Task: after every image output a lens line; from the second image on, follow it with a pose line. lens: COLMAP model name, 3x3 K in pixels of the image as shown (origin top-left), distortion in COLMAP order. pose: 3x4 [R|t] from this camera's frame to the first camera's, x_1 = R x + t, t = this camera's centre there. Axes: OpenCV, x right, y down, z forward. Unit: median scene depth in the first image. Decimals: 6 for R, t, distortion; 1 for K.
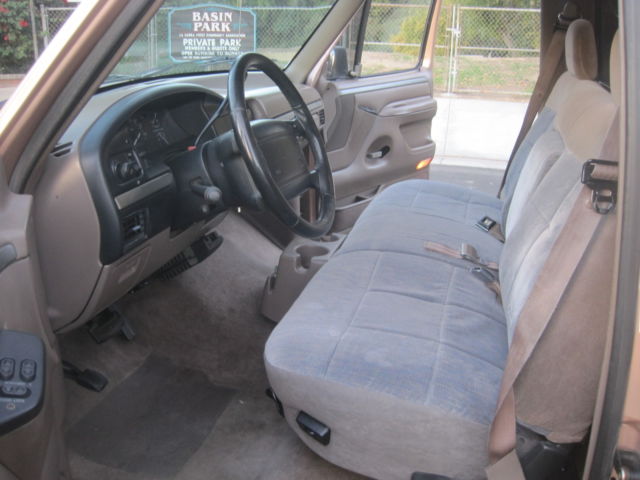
lens RADIAL K [[649.7, 0, 297.1], [0, 649.7, 222.4], [0, 0, 1]] dist [-0.219114, 0.353807]
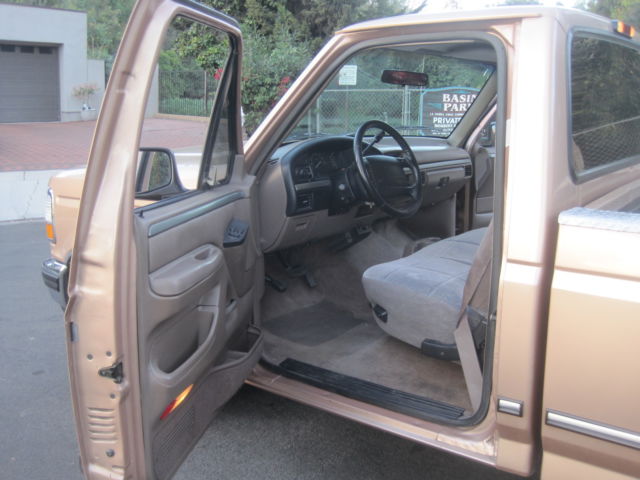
lens RADIAL K [[645.4, 0, 318.1], [0, 645.4, 228.3], [0, 0, 1]] dist [-0.138698, 0.039436]
pose [[0.928446, 0.069304, -0.364946, 0.234287], [-0.109186, 0.989958, -0.089782, 0.116838], [0.355059, 0.123205, 0.926689, -0.380489]]
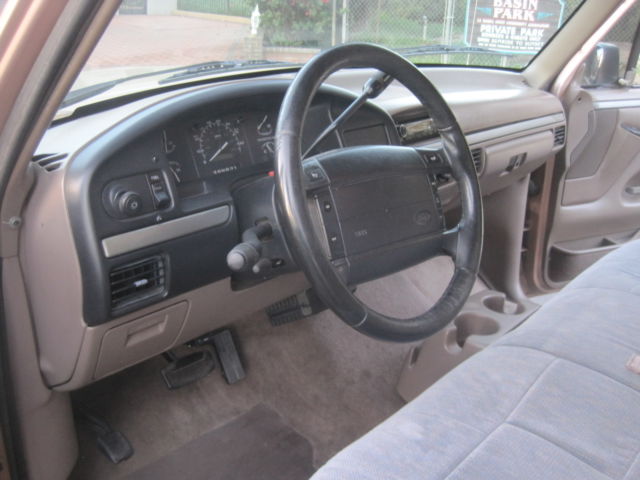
lens RADIAL K [[645.4, 0, 318.1], [0, 645.4, 228.3], [0, 0, 1]] dist [-0.138698, 0.039436]
pose [[0.904474, 0.163873, -0.393793, 0.084532], [-0.150953, 0.986480, 0.063803, -0.053909], [0.398924, 0.001736, 0.916982, 0.182908]]
